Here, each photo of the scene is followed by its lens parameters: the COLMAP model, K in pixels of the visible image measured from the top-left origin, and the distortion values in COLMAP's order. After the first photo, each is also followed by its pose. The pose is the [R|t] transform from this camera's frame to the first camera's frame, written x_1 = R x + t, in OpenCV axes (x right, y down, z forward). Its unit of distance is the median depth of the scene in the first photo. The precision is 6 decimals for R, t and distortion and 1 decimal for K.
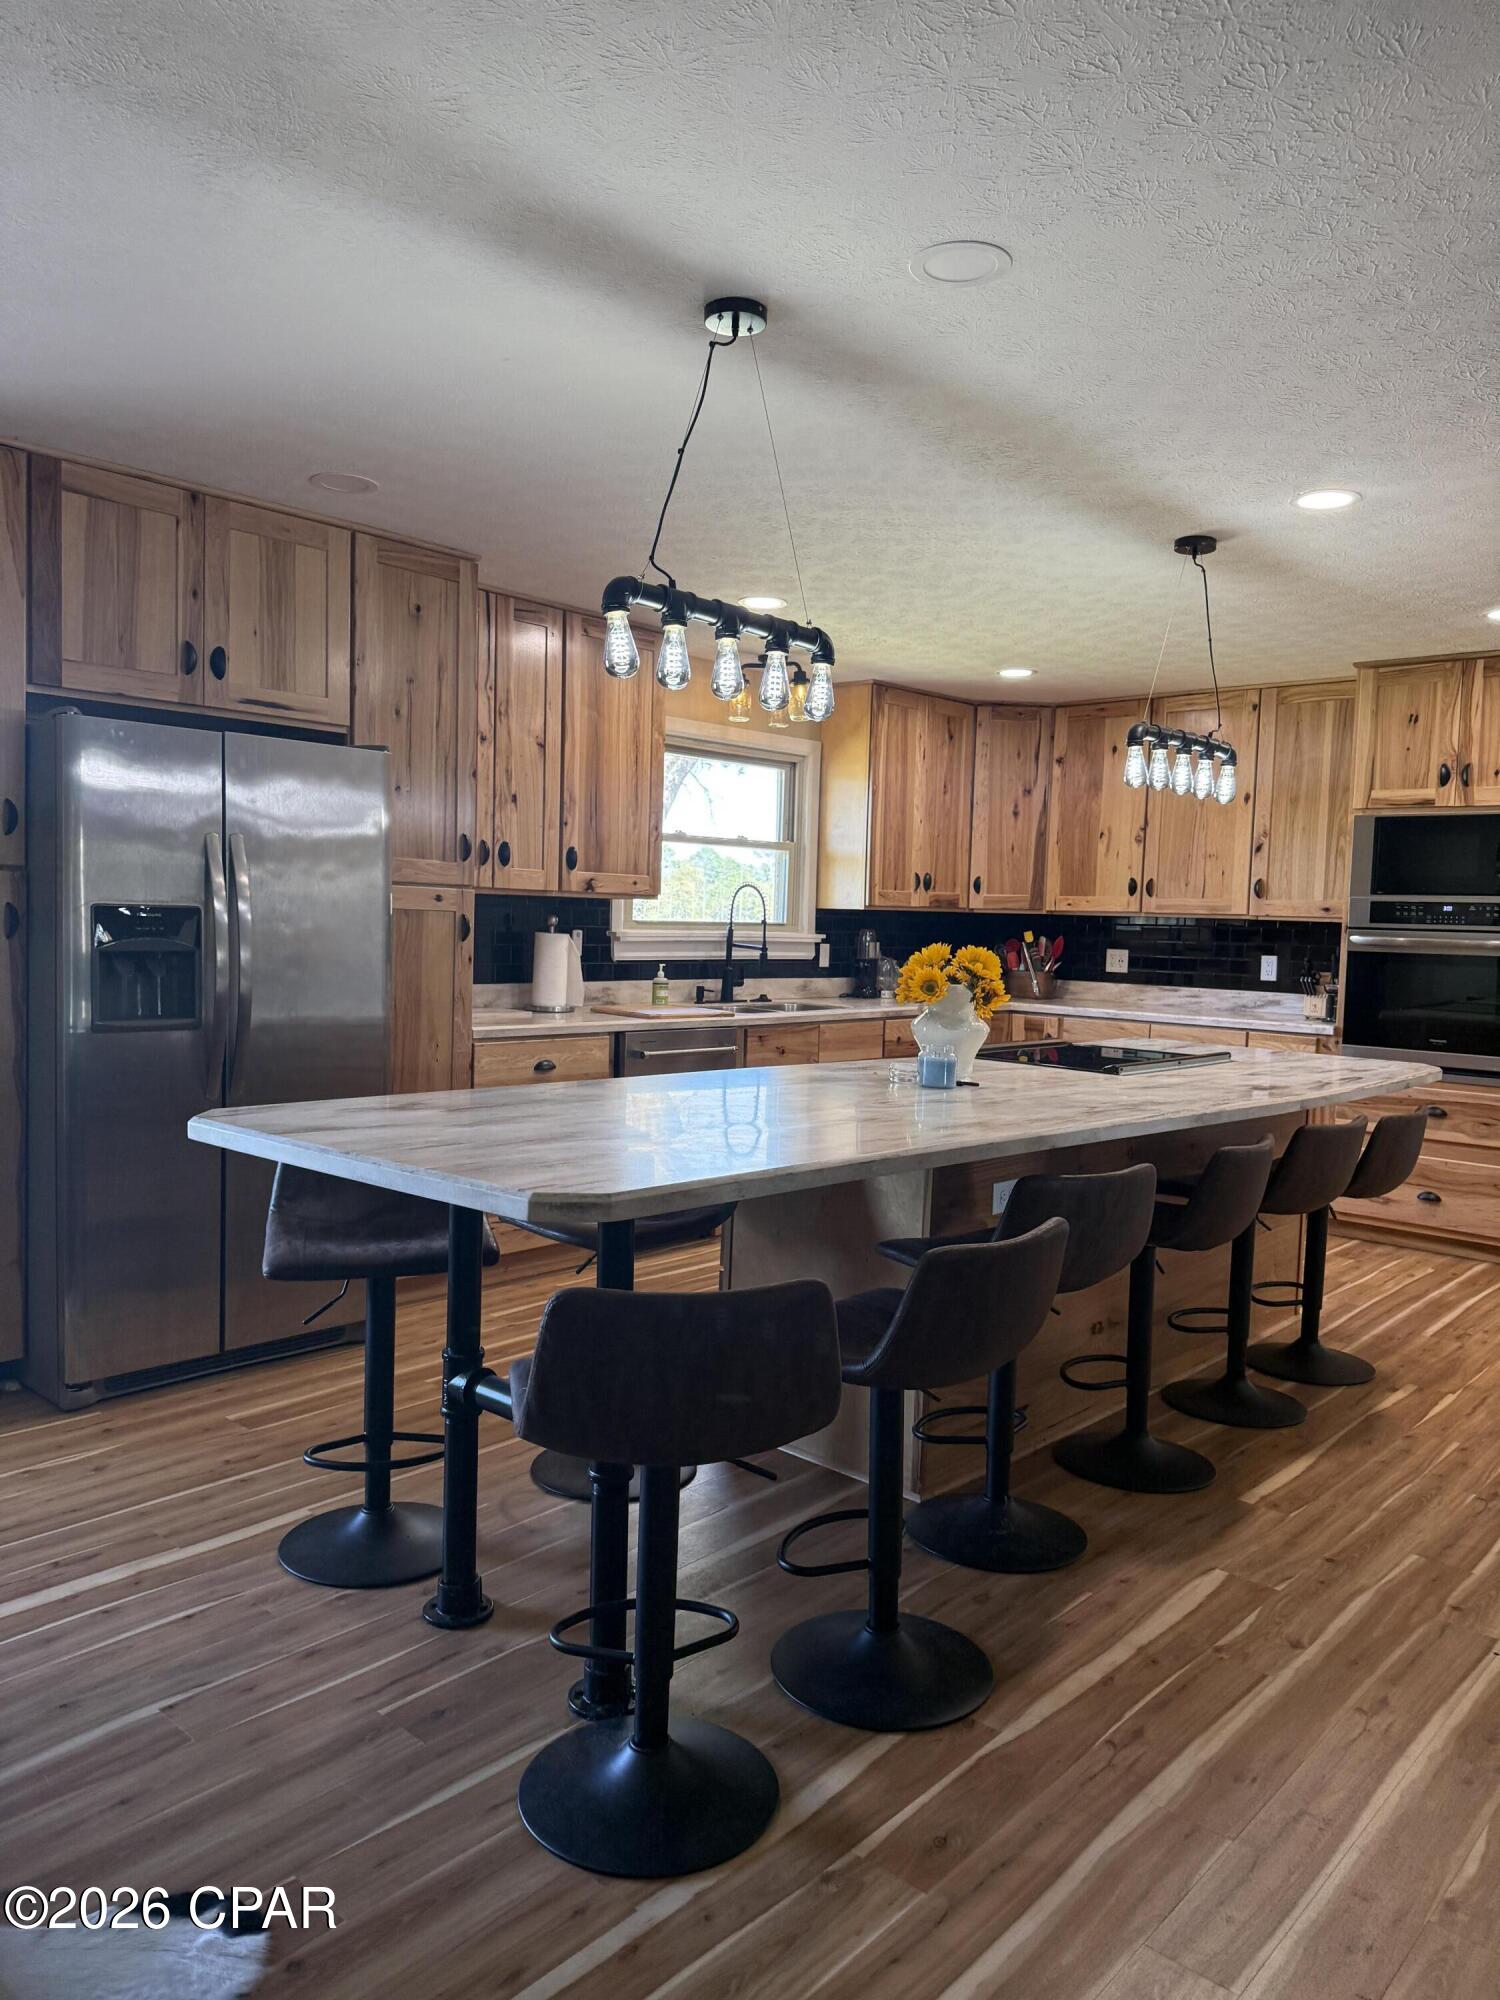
lens RADIAL K [[1391.4, 0, 751.9], [0, 1391.4, 1018.8], [0, 0, 1]] dist [0.010440, -0.003984]
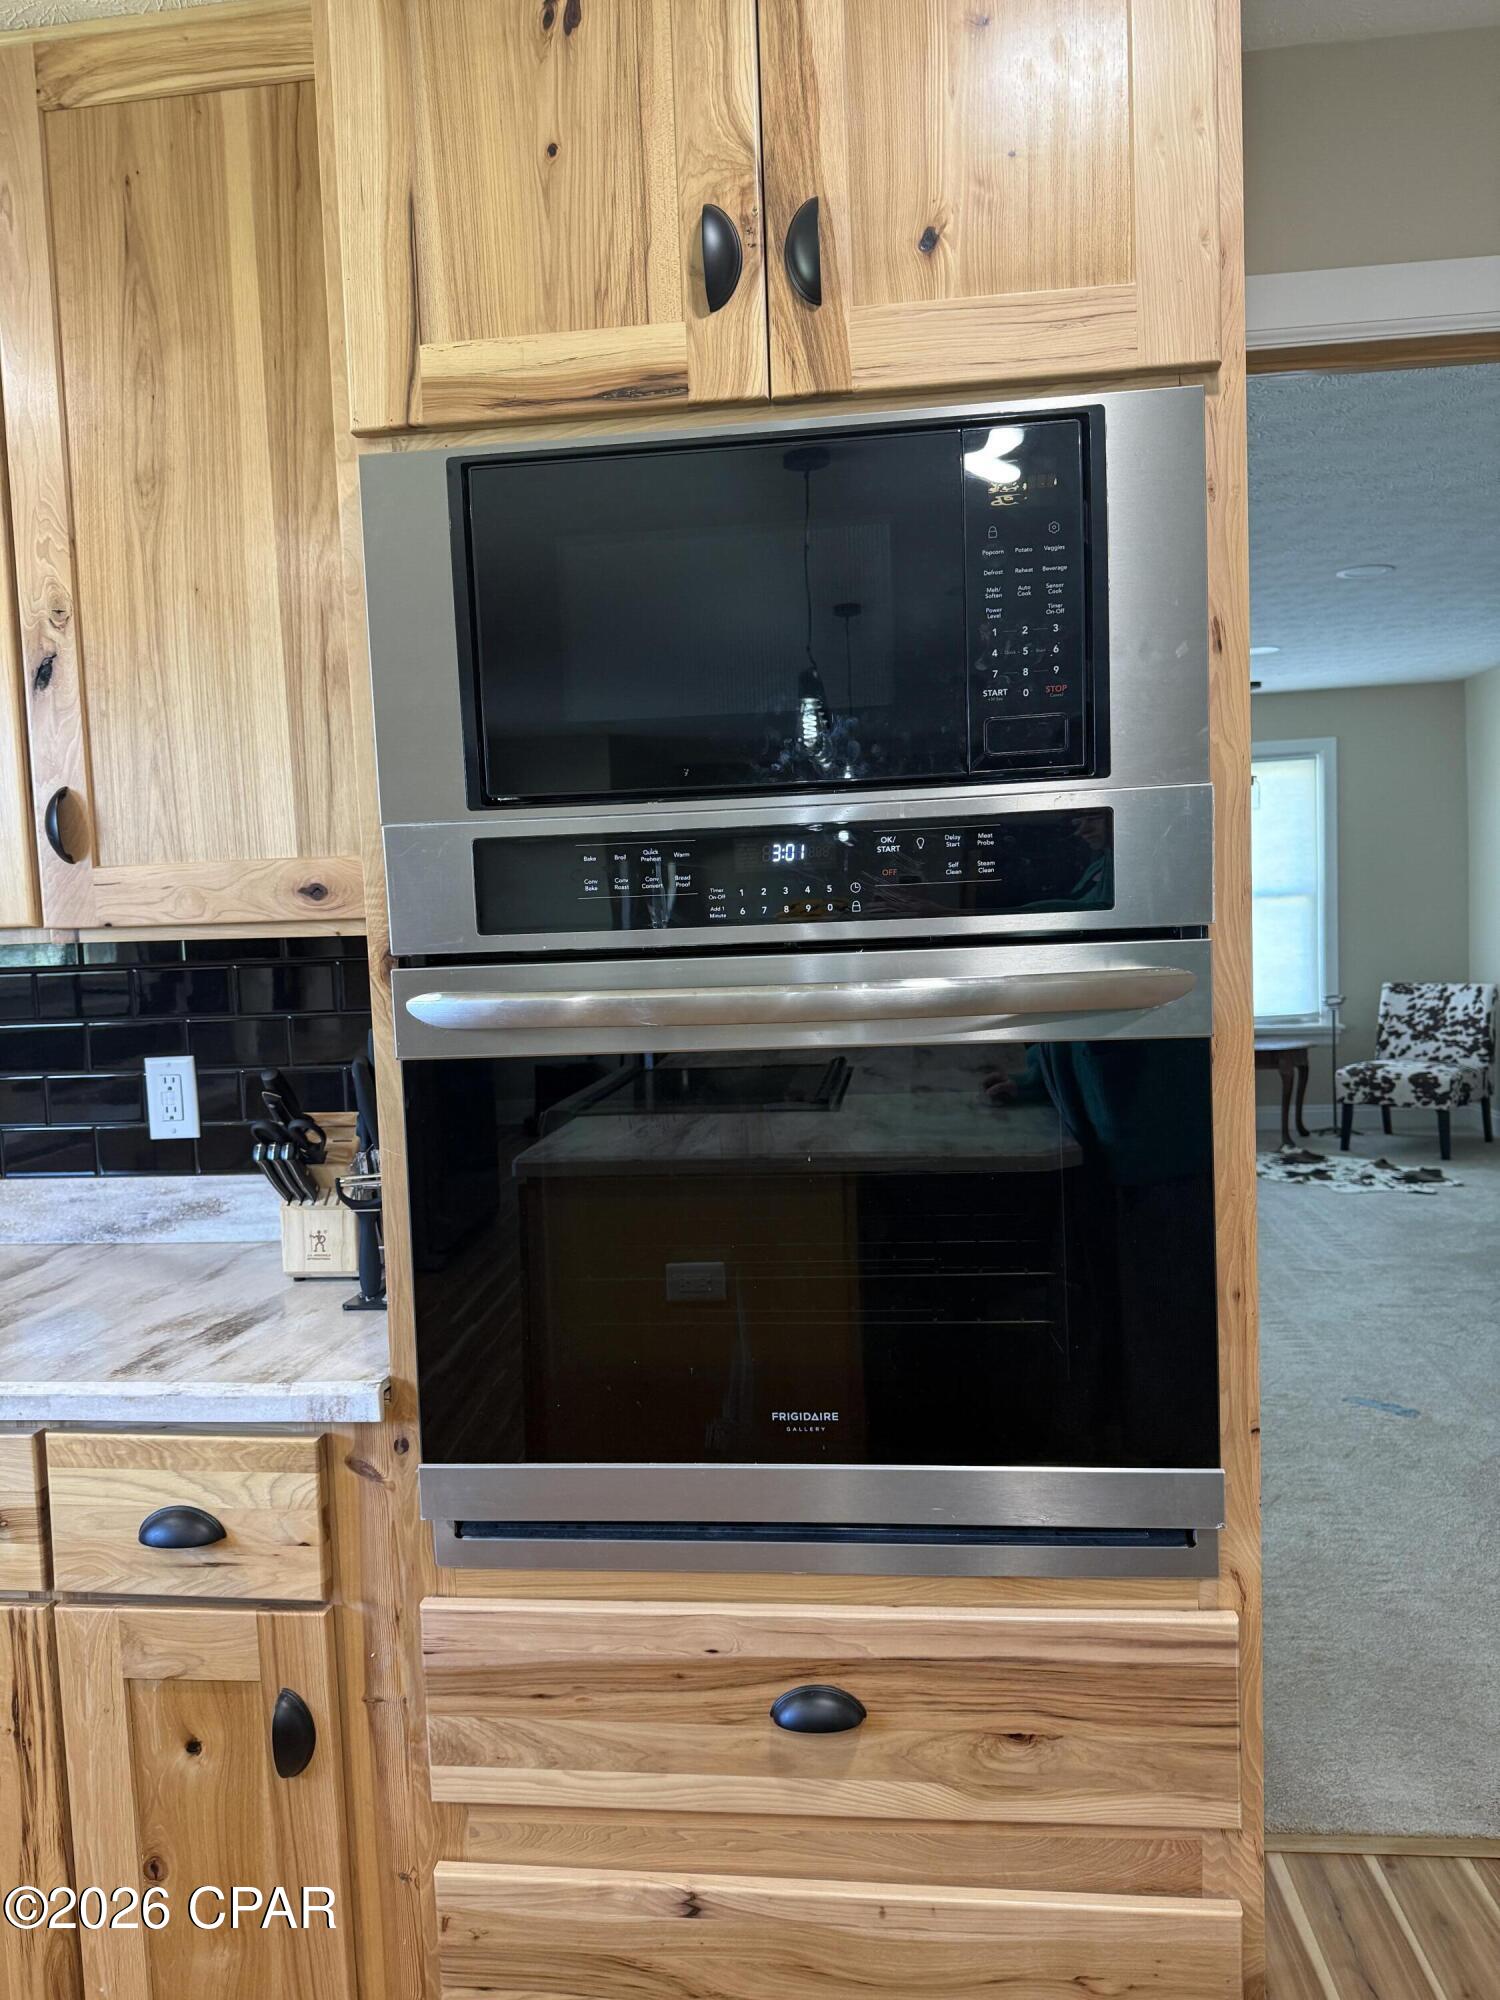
lens RADIAL K [[1391.4, 0, 747.0], [0, 1391.4, 1011.5], [0, 0, 1]] dist [0.010440, -0.003984]
pose [[0.805012, -0.100158, 0.584743, 0.334351], [0.105514, 0.994103, 0.025015, -0.055707], [-0.583800, 0.041561, 0.810833, 0.767502]]
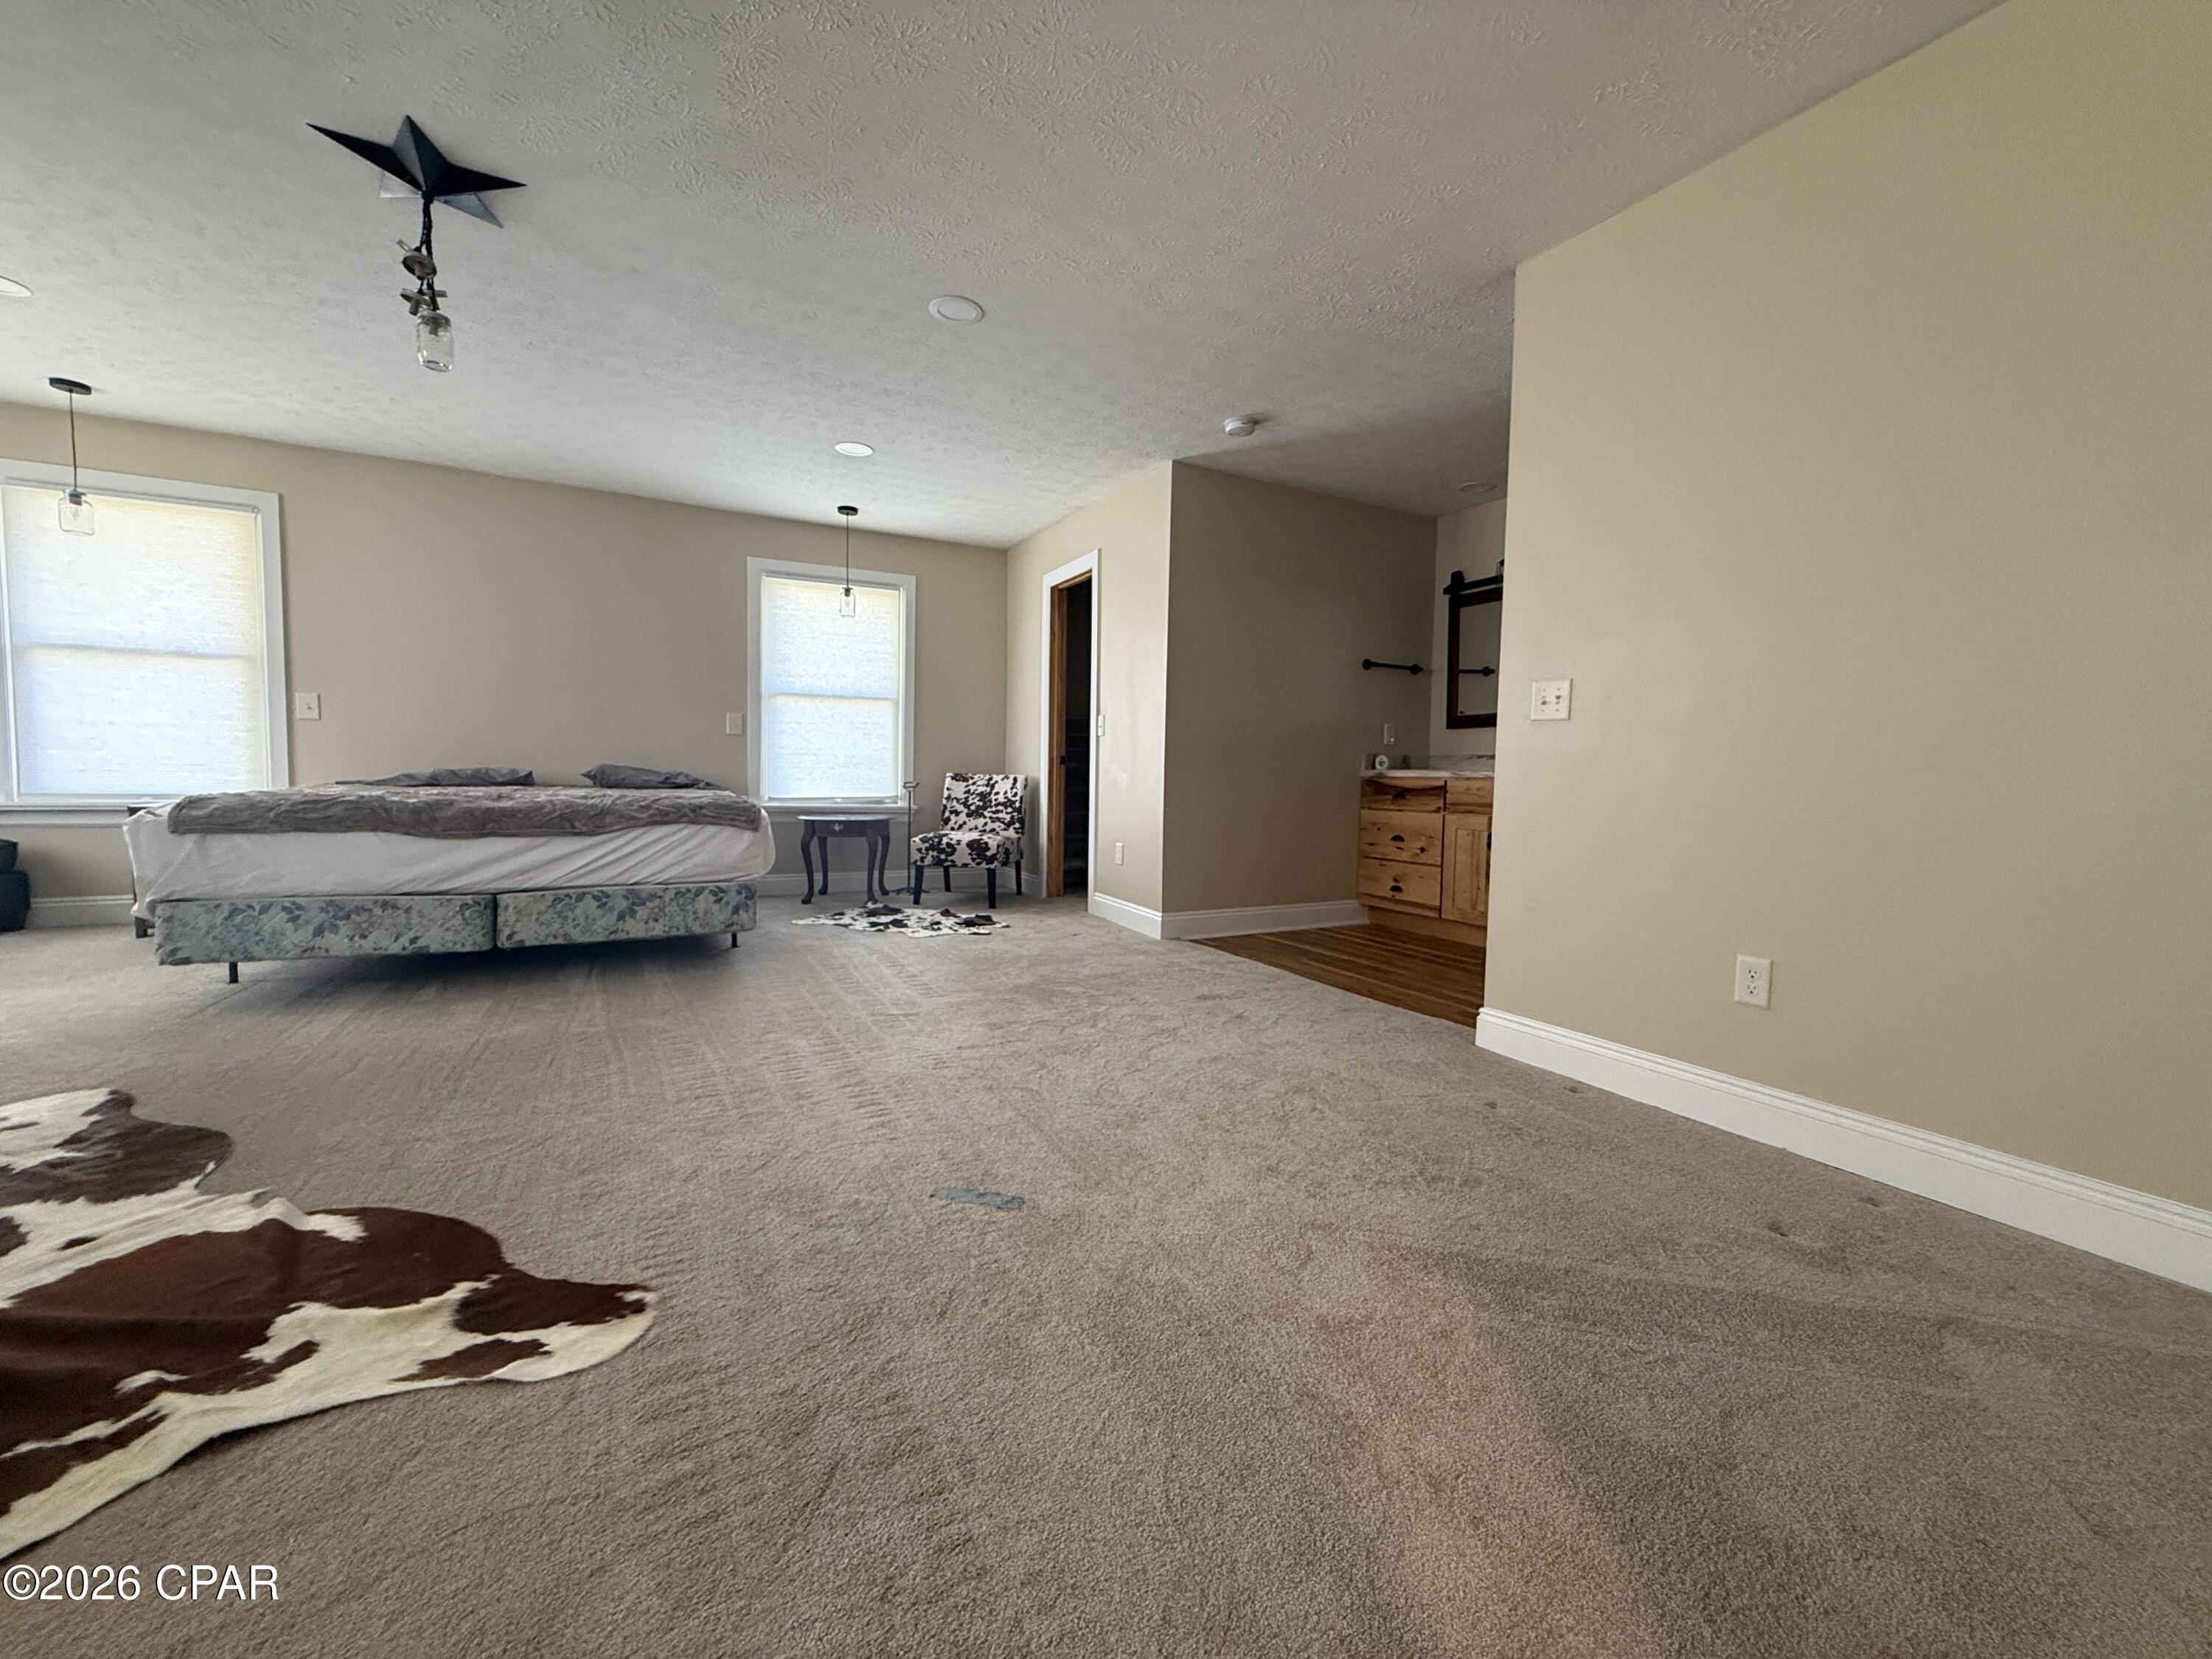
lens RADIAL K [[886.1, 0, 1096.9], [0, 886.1, 826.4], [0, 0, 1]] dist [-0.021835, -0.000029]
pose [[0.321474, -0.075699, 0.943888, 0.421697], [0.053324, 0.996665, 0.061770, -0.033863], [-0.945416, 0.030475, 0.324439, 0.825200]]
